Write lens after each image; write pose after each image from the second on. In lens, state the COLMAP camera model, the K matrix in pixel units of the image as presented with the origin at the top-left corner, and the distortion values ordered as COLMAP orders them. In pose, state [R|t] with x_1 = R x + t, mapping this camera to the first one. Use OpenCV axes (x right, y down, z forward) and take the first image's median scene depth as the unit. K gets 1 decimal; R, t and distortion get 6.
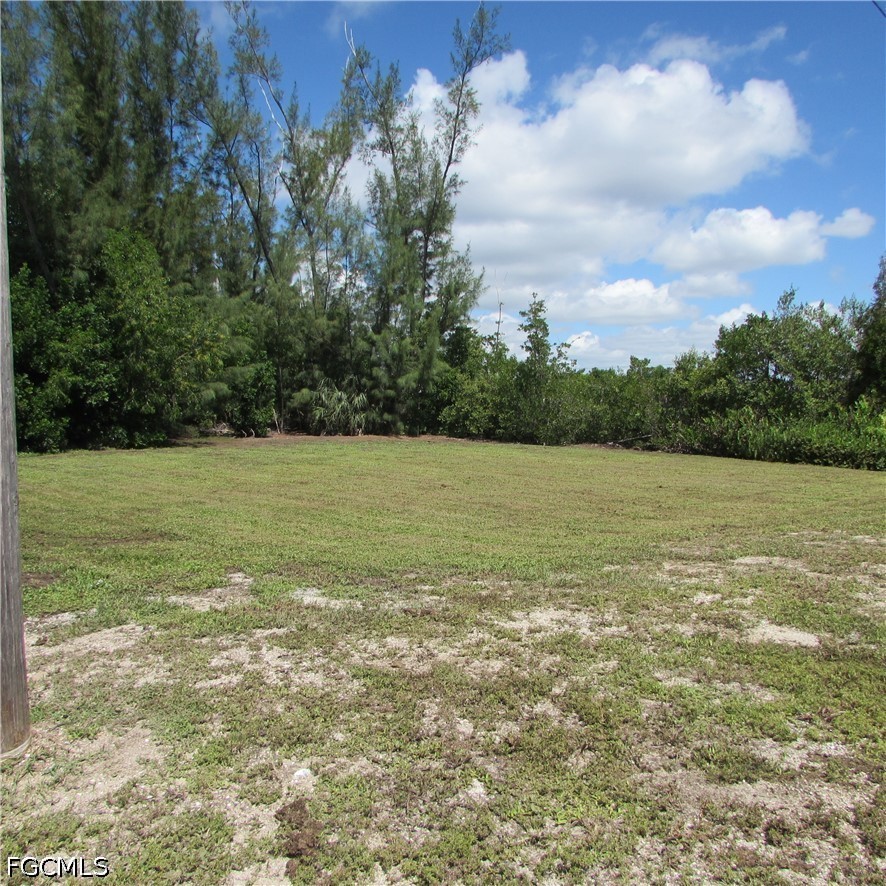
lens RADIAL K [[810.0, 0, 443.0], [0, 810.0, 443.0], [0, 0, 1]] dist [-0.063521, 0.008205]
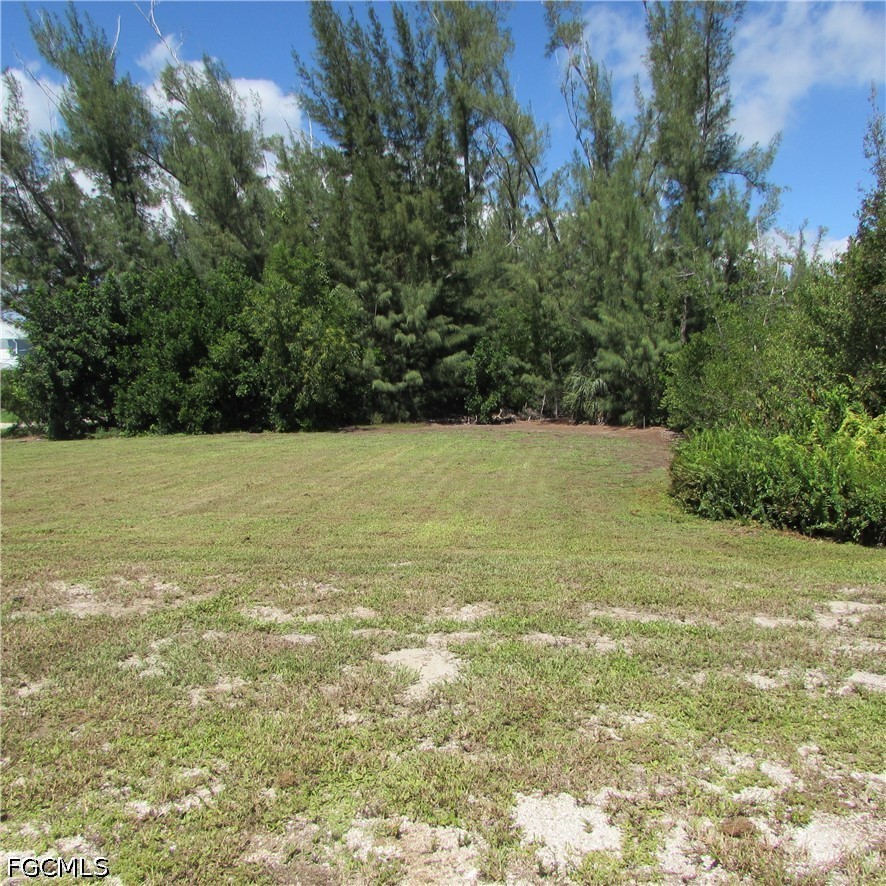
lens RADIAL K [[819.4, 0, 443.0], [0, 819.4, 443.0], [0, 0, 1]] dist [-0.060883, 0.034055]
pose [[0.650554, 0.038812, -0.758467, 0.479118], [-0.023066, 0.999242, 0.031349, -0.014646], [0.759109, -0.002900, 0.650957, 0.291188]]
